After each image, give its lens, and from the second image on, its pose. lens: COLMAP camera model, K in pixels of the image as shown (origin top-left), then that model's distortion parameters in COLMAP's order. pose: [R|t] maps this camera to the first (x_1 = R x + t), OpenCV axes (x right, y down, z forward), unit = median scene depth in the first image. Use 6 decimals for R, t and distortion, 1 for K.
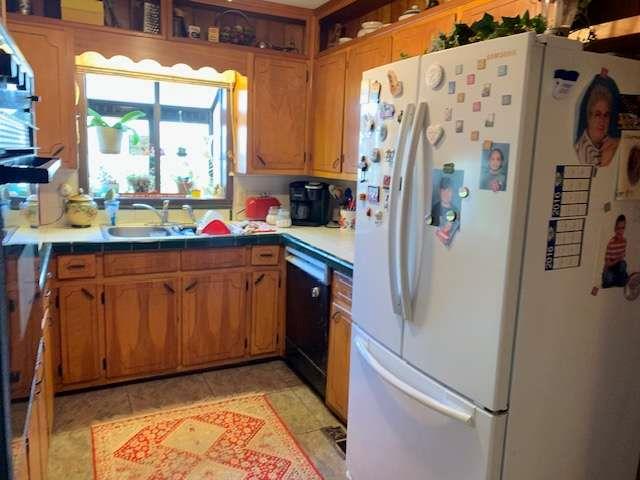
lens RADIAL K [[478.2, 0, 320.0], [0, 478.2, 240.0], [0, 0, 1]] dist [0.006764, 0.005928]
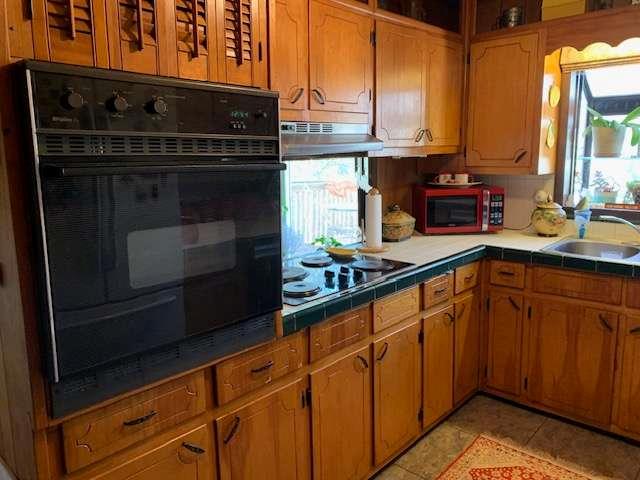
lens RADIAL K [[483.2, 0, 320.0], [0, 483.2, 240.0], [0, 0, 1]] dist [-0.004711, -0.005036]
pose [[0.356608, 0.116772, -0.926928, 0.246640], [-0.133127, 0.988385, 0.073298, -0.032120], [0.924721, 0.097261, 0.368011, 0.260431]]
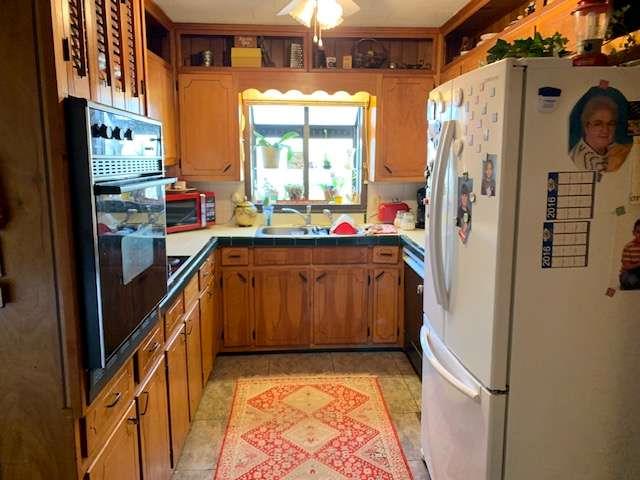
lens RADIAL K [[473.8, 0, 323.4], [0, 473.8, 243.2], [0, 0, 1]] dist [0.078724, -0.108403]
pose [[0.924029, 0.030125, -0.381134, 0.192507], [-0.031903, 0.999490, 0.001654, 0.009484], [0.380989, 0.010631, 0.924518, -0.094385]]
